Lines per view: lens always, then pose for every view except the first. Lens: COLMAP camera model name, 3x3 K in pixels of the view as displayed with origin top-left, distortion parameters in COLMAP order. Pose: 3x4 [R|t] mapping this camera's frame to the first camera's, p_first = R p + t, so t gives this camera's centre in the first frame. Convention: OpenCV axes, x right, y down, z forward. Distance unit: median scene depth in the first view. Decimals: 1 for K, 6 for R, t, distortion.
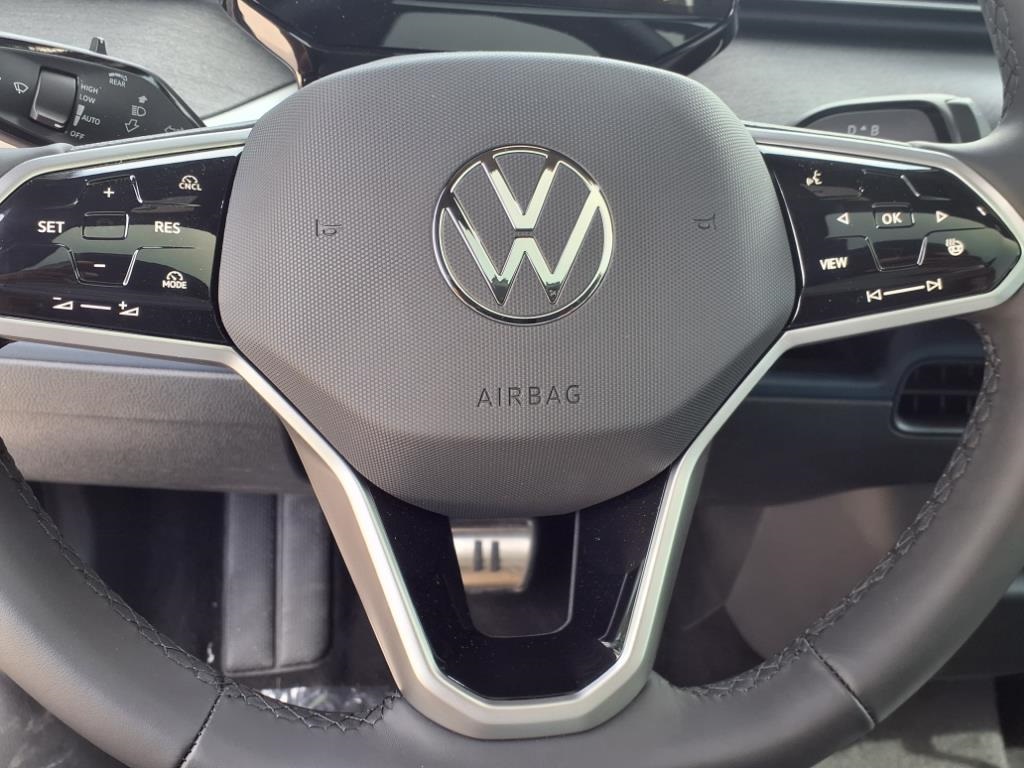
lens RADIAL K [[982.4, 0, 512.0], [0, 982.4, 384.0], [0, 0, 1]] dist [0.084112, -0.116246]
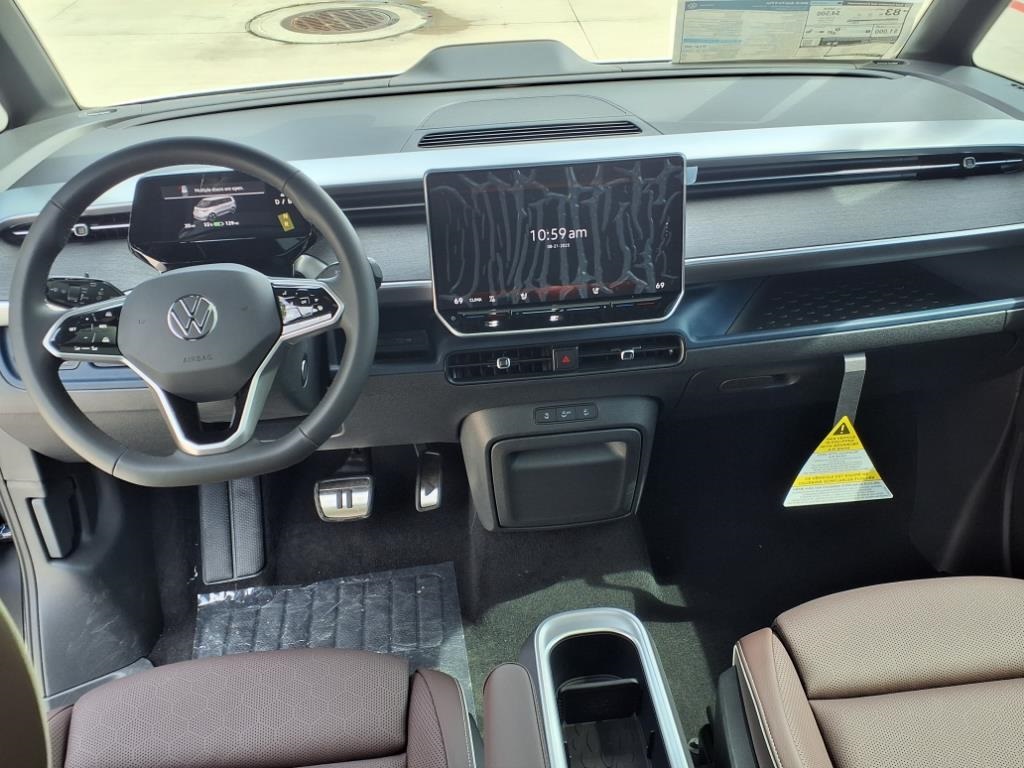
lens RADIAL K [[947.1, 0, 512.0], [0, 947.1, 384.0], [0, 0, 1]] dist [0.052988, -0.007927]
pose [[0.993312, -0.107772, -0.041427, 1.140052], [0.103833, 0.990721, -0.087693, 0.464923], [0.050494, 0.082805, 0.995286, -2.174099]]
